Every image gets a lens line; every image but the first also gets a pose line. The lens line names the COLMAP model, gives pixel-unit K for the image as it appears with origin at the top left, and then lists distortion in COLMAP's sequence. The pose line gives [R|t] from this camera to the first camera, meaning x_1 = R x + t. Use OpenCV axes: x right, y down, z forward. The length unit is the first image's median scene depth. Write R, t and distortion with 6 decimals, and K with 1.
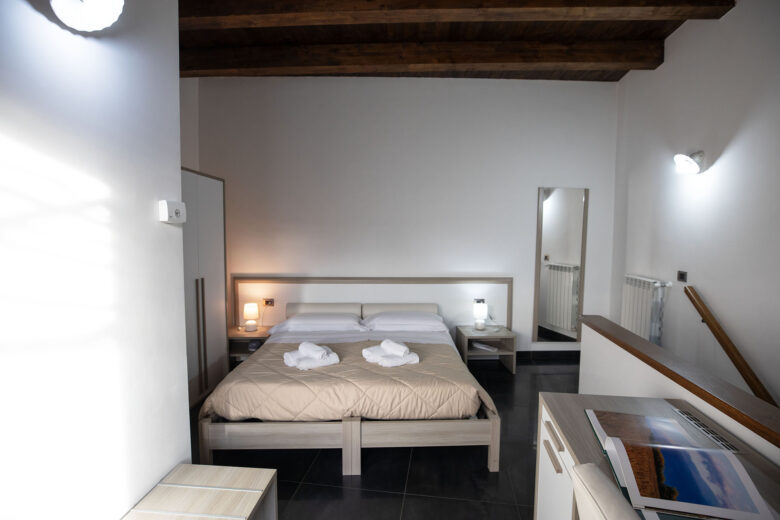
lens RADIAL K [[359.7, 0, 390.0], [0, 359.7, 260.0], [0, 0, 1]] dist [-0.011290, 0.000143]
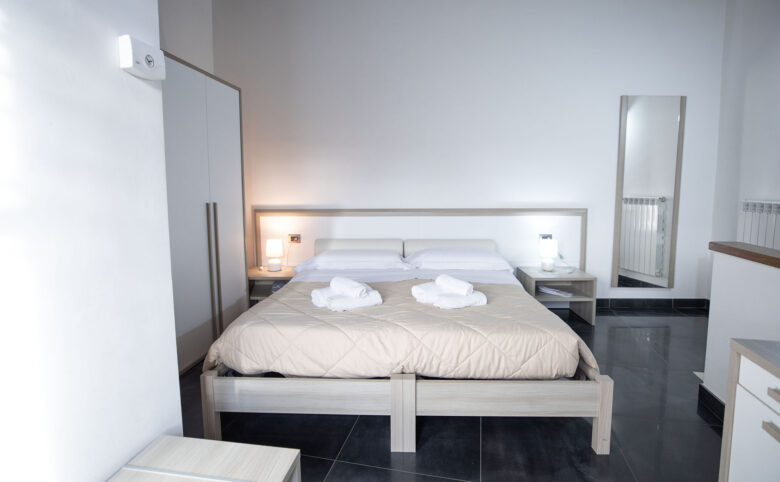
lens RADIAL K [[370.9, 0, 393.7], [0, 370.9, 220.0], [0, 0, 1]] dist [-0.012261, 0.000018]
pose [[0.997351, -0.004896, -0.072569, -0.064988], [0.006168, 0.999831, 0.017310, 0.105448], [0.072472, -0.017712, 0.997213, 0.238159]]
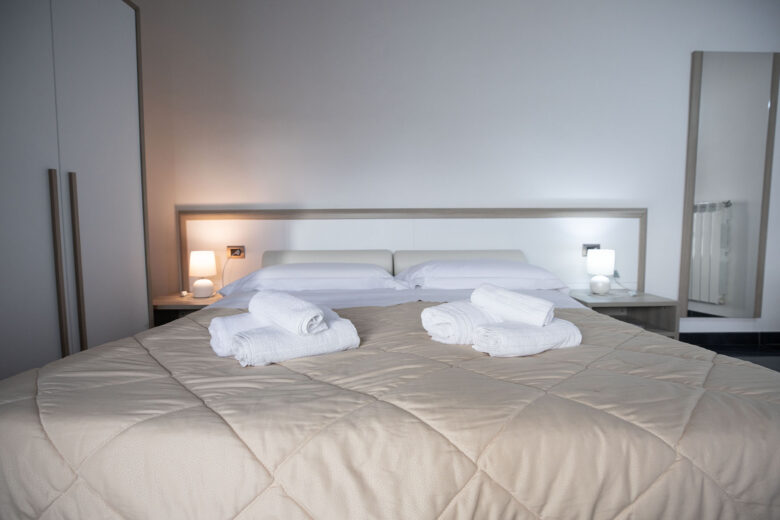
lens RADIAL K [[359.7, 0, 390.0], [0, 359.7, 260.0], [0, 0, 1]] dist [-0.011290, 0.000143]
pose [[0.999449, -0.008138, -0.032172, -0.110927], [0.008617, 0.999854, 0.014769, 0.220605], [0.032047, -0.015039, 0.999373, 0.726602]]
